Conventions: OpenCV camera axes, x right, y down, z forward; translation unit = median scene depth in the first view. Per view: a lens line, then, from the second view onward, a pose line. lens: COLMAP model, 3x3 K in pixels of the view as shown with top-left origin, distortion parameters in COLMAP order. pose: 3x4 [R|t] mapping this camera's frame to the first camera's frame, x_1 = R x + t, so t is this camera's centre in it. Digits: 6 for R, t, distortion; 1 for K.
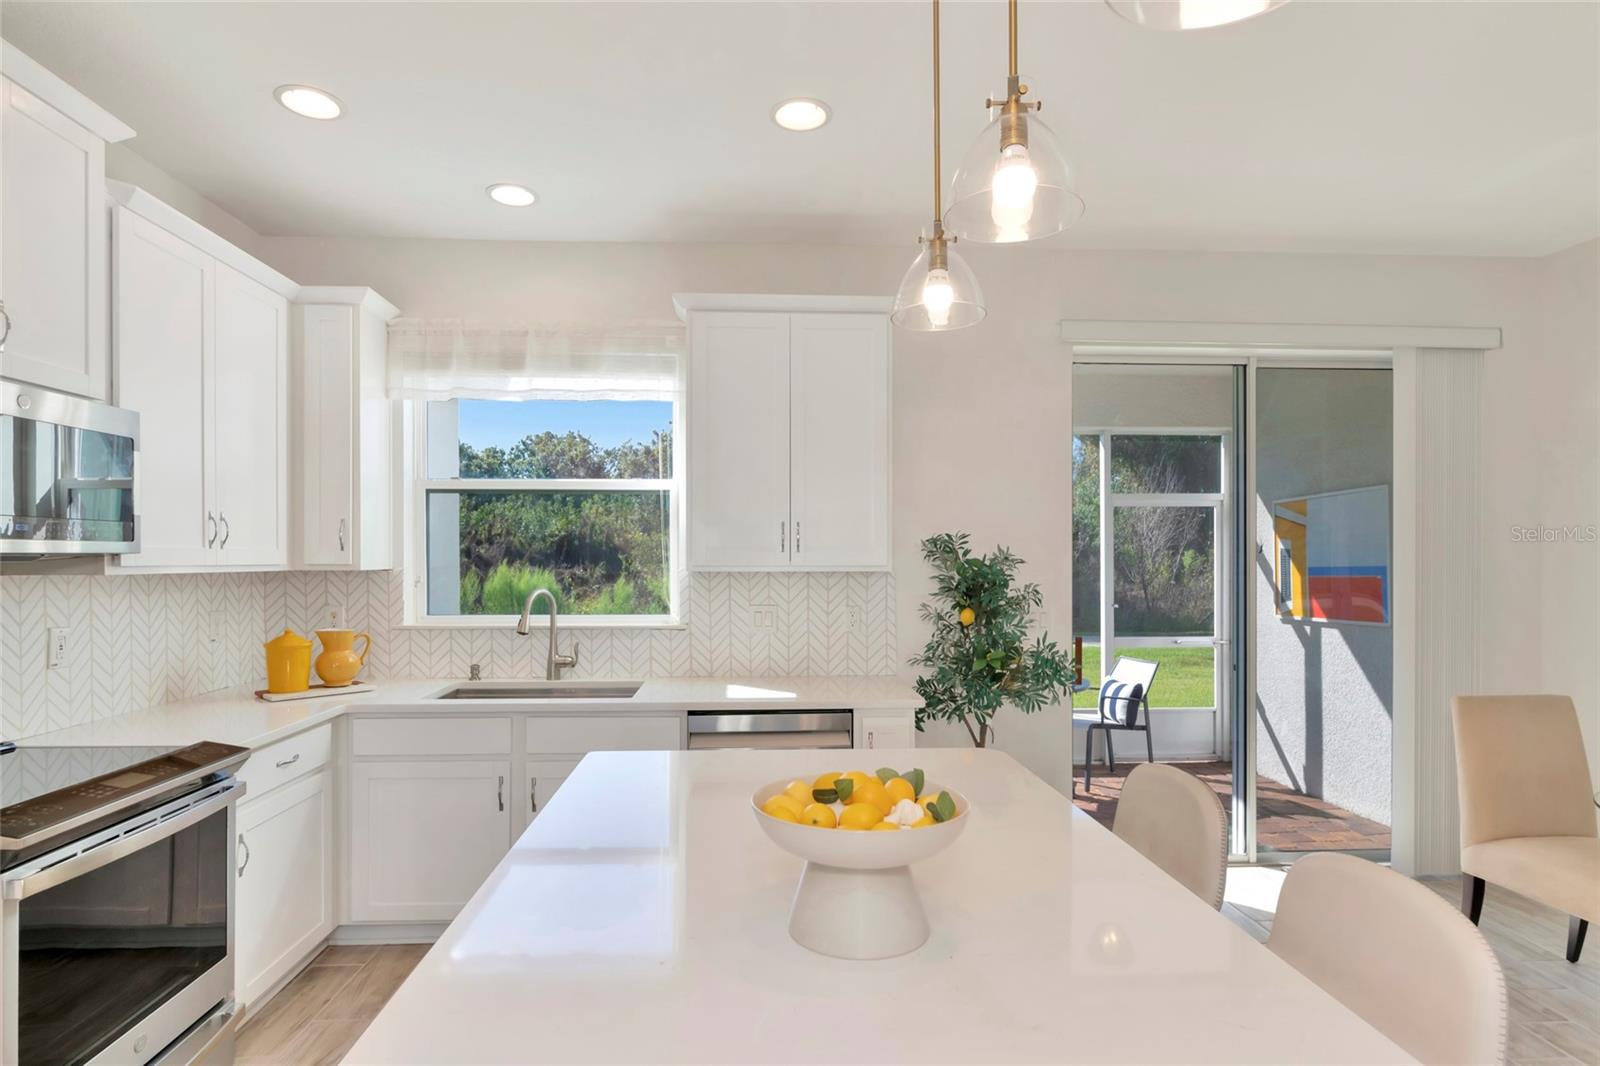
lens RADIAL K [[833.0, 0, 785.5], [0, 833.0, 558.3], [0, 0, 1]] dist [0.000287, 0.002091]
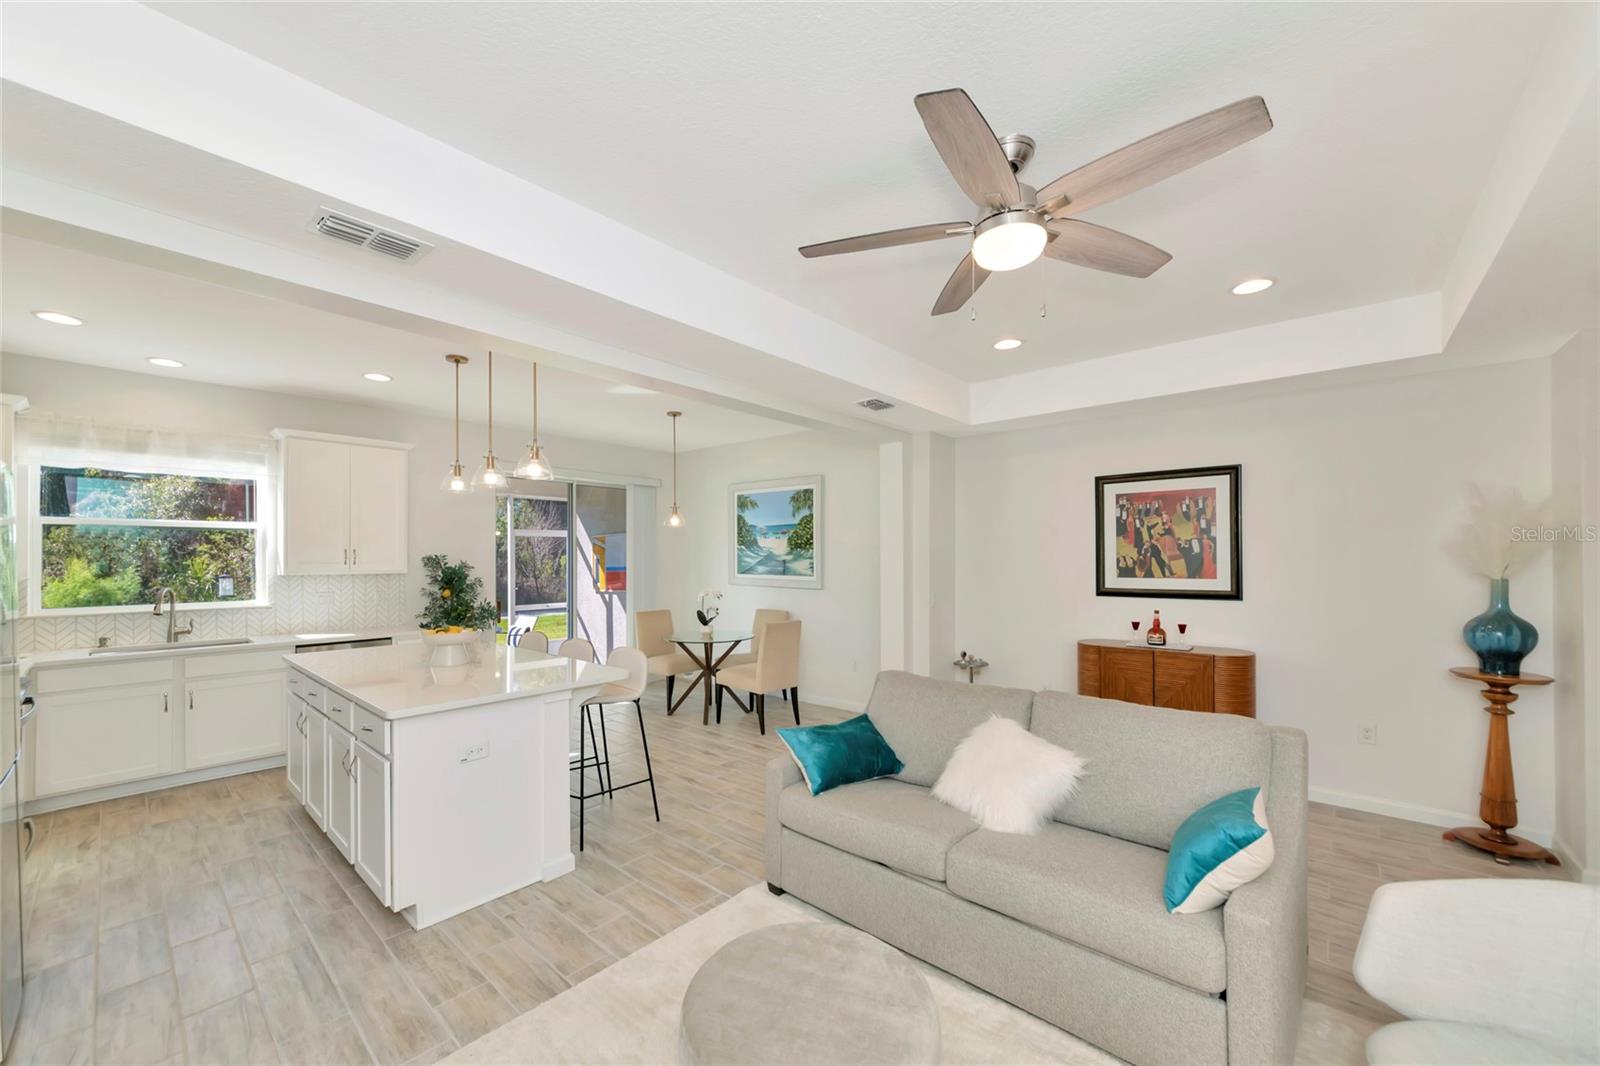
lens RADIAL K [[647.4, 0, 808.4], [0, 647.4, 548.3], [0, 0, 1]] dist [-0.010272, 0.001771]
pose [[0.697150, 0.007889, 0.716882, -0.314396], [0.003029, 0.999898, -0.013949, -0.020304], [-0.716919, 0.011896, 0.697055, -0.809905]]
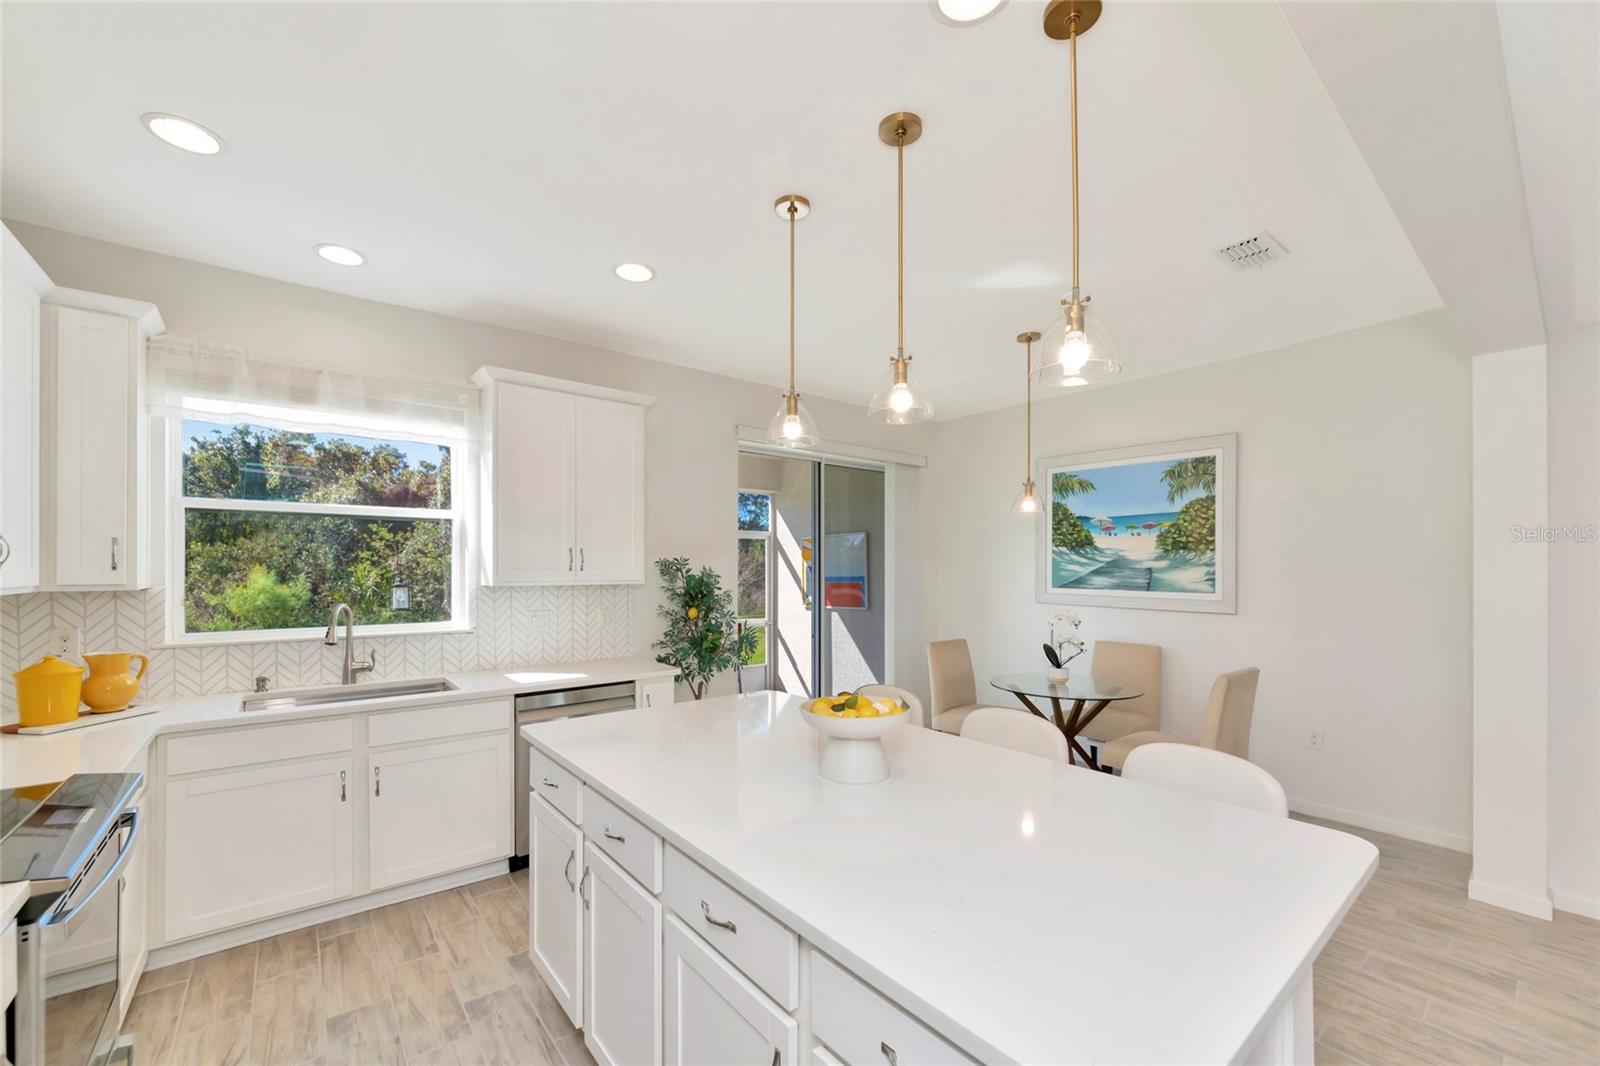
lens RADIAL K [[647.4, 0, 776.6], [0, 647.4, 563.2], [0, 0, 1]] dist [-0.010272, 0.001771]
pose [[0.814443, 0.005083, 0.580221, -0.315858], [-0.001161, 0.999974, -0.007132, -0.011750], [-0.580242, 0.005135, 0.814428, -0.045223]]
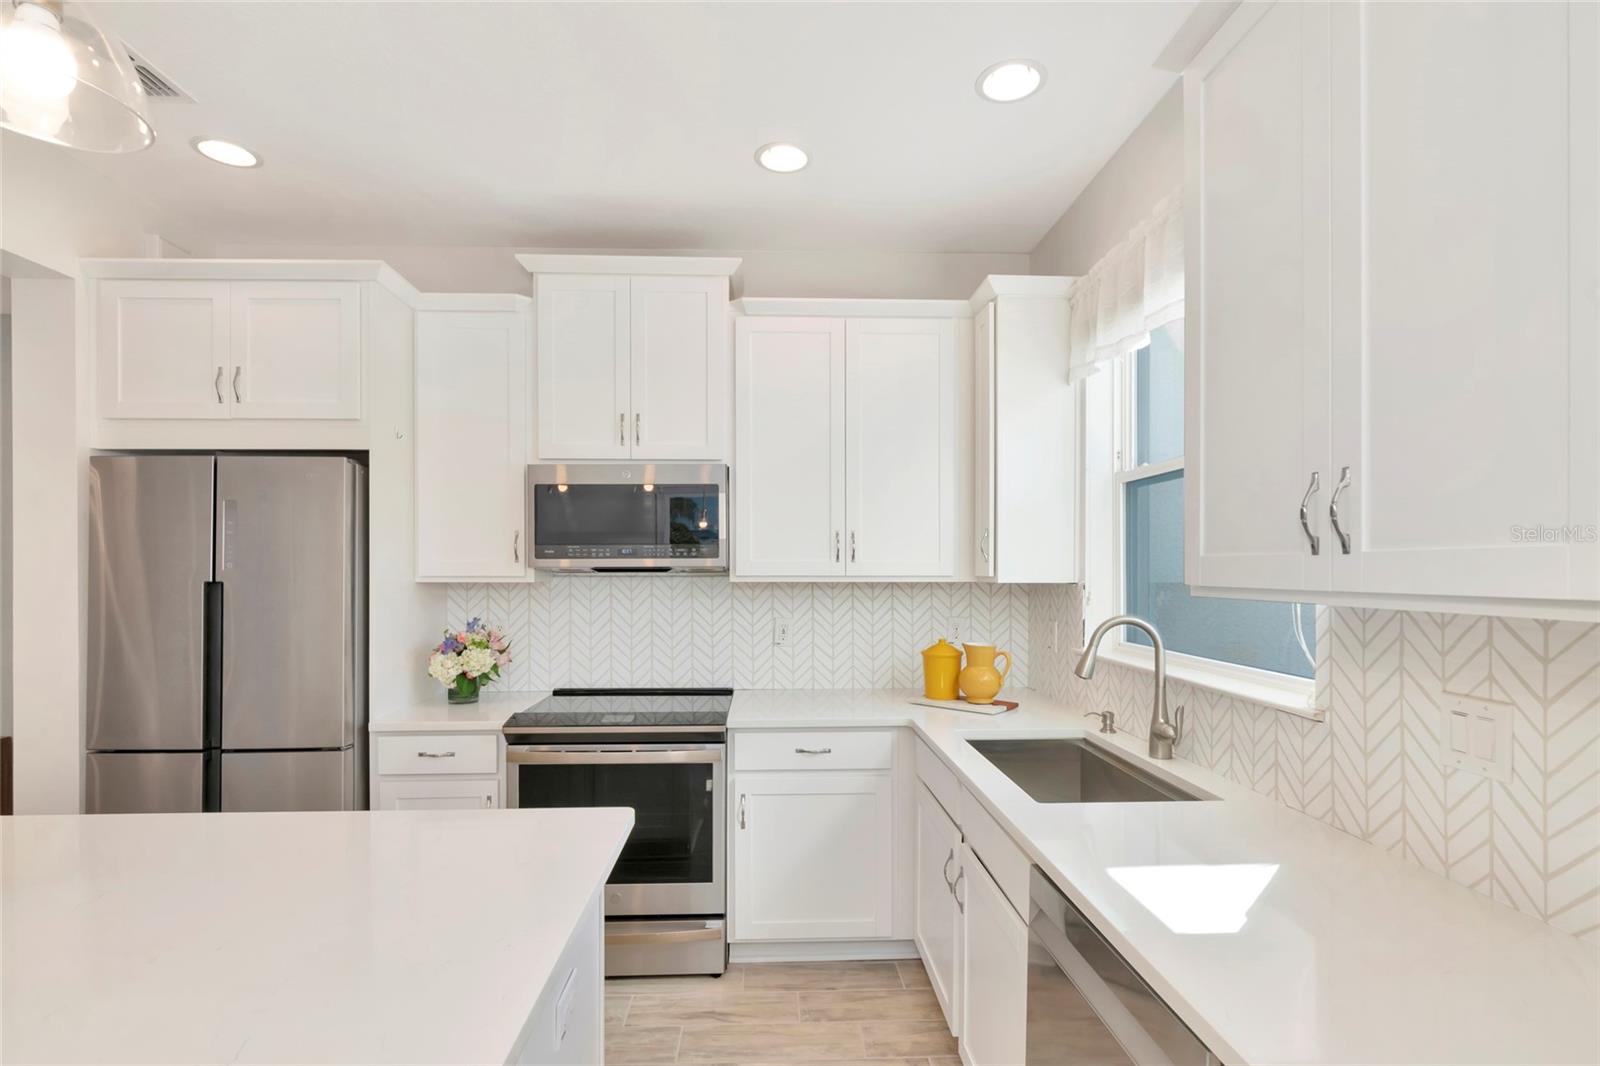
lens RADIAL K [[764.1, 0, 742.8], [0, 764.1, 568.9], [0, 0, 1]] dist [-0.000575, -0.000313]
pose [[-0.011587, 0.001311, -0.999932, 0.320042], [0.003050, 0.999995, 0.001276, -0.002613], [0.999928, -0.003035, -0.011591, 0.687195]]
